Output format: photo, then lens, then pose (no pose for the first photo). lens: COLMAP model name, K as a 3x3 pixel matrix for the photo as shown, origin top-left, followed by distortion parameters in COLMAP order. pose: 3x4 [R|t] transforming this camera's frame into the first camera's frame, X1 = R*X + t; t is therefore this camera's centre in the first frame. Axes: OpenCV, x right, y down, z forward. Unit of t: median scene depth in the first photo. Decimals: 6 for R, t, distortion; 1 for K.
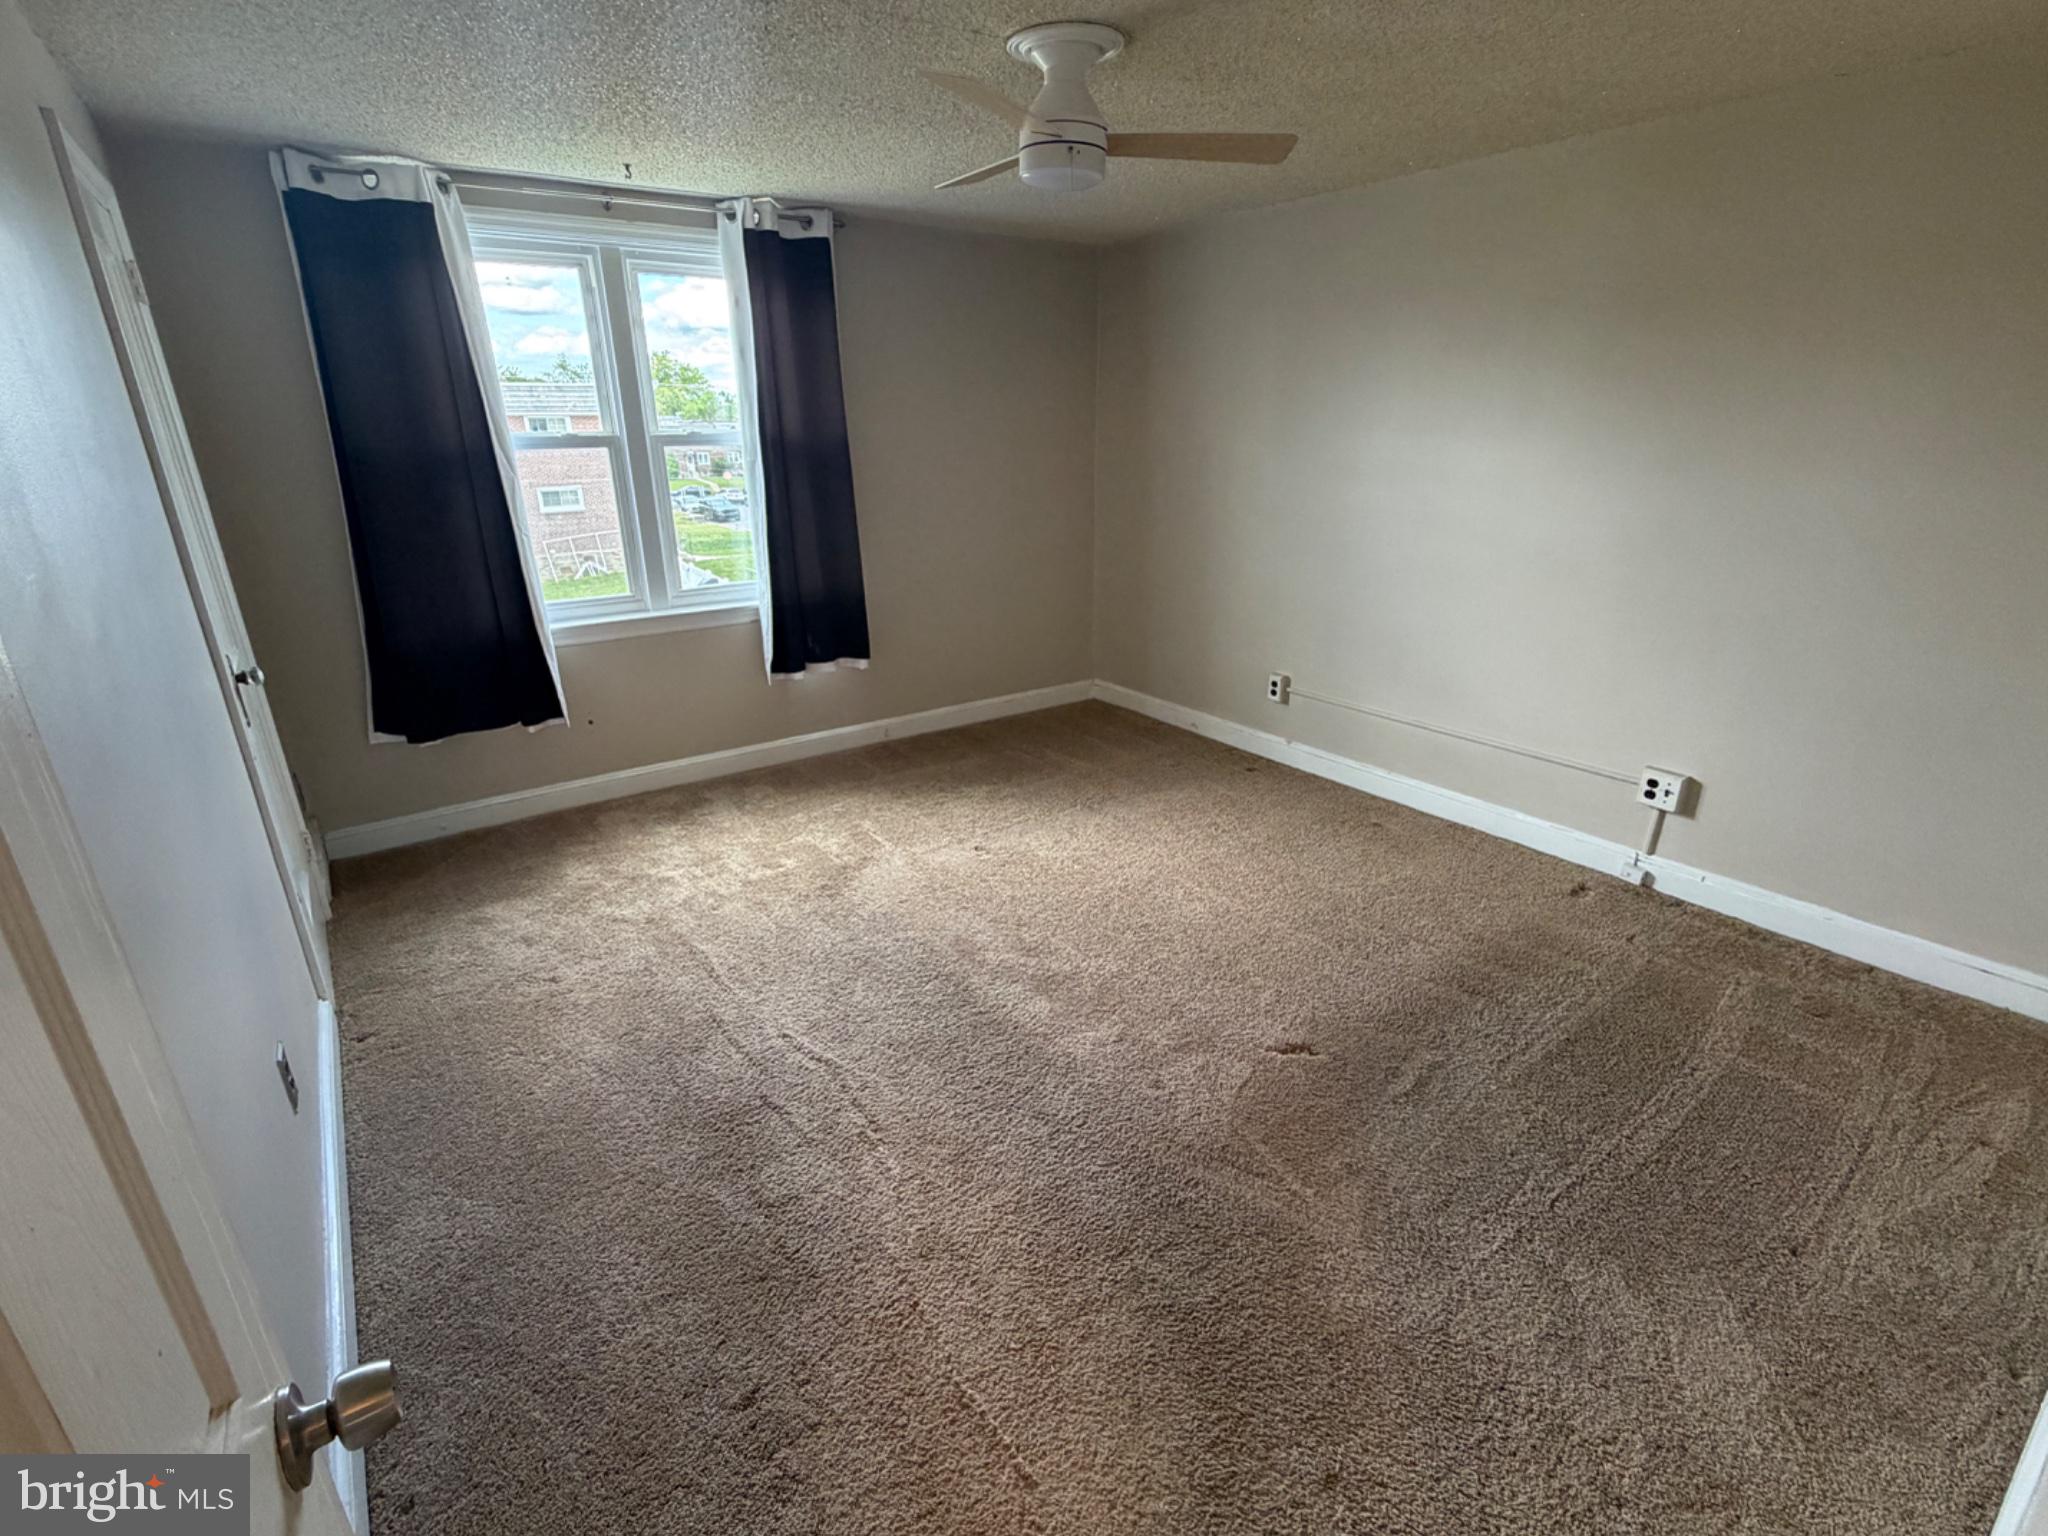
lens RADIAL K [[957.9, 0, 1020.0], [0, 957.9, 778.2], [0, 0, 1]] dist [-0.001439, -0.000320]
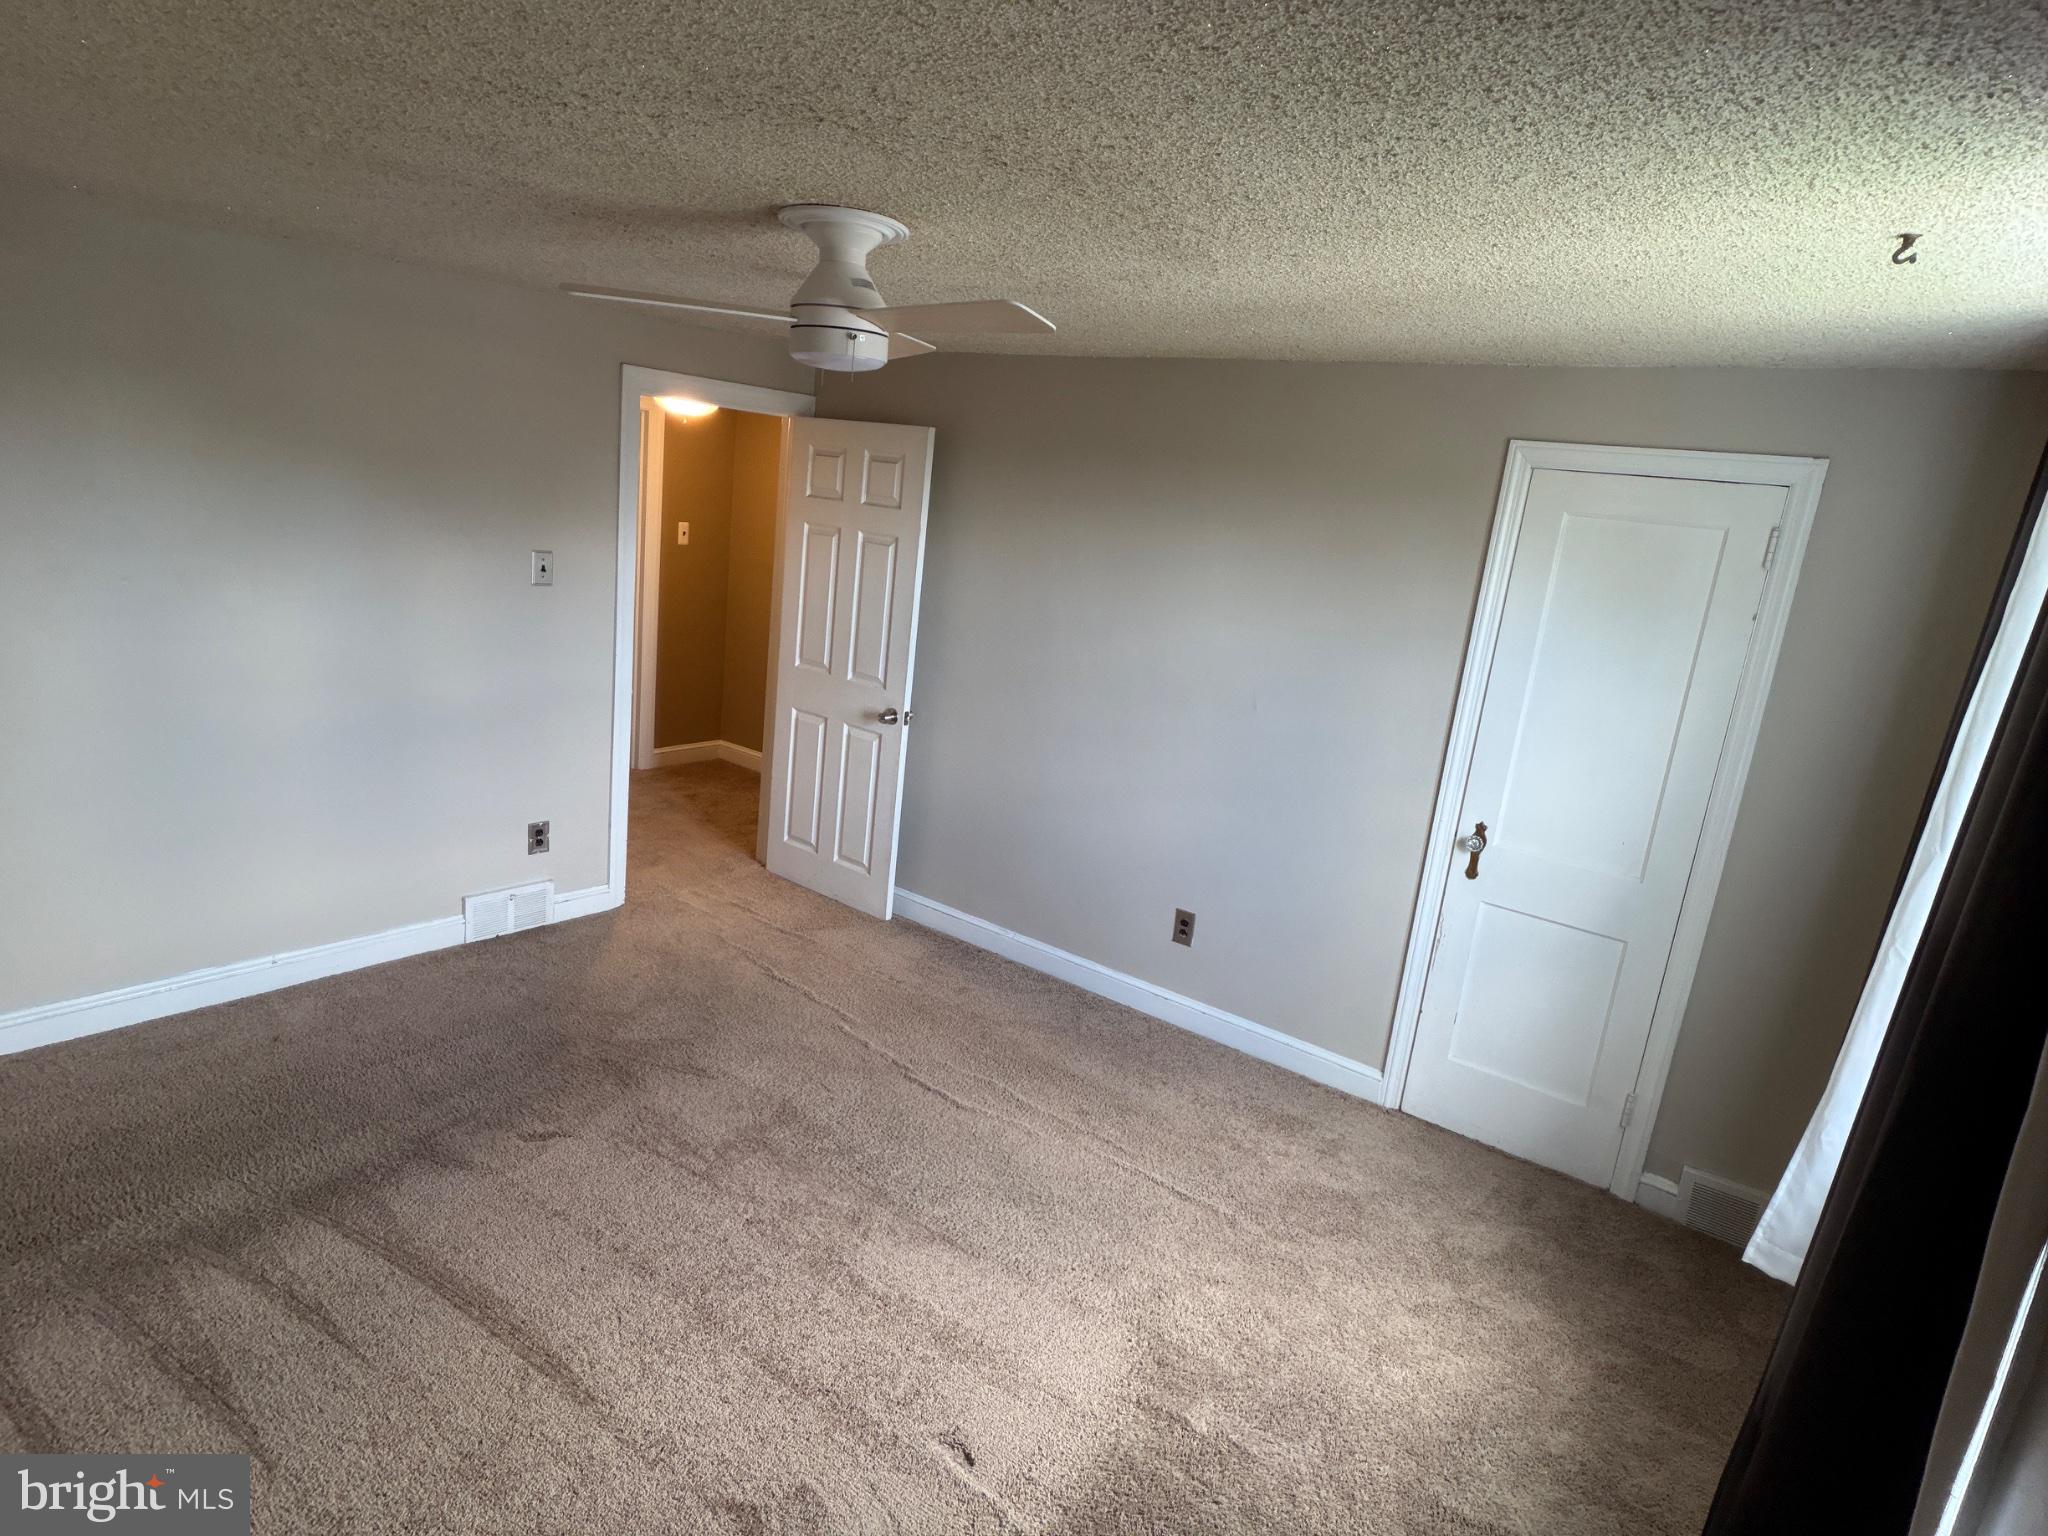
lens RADIAL K [[1162.3, 0, 1024.0], [0, 1162.3, 768.0], [0, 0, 1]] dist [-0.001567, -0.000280]
pose [[-0.952774, -0.028246, -0.302365, 0.119480], [-0.195228, 0.819625, 0.538610, -0.554063], [0.232613, 0.572203, -0.786432, 1.267384]]
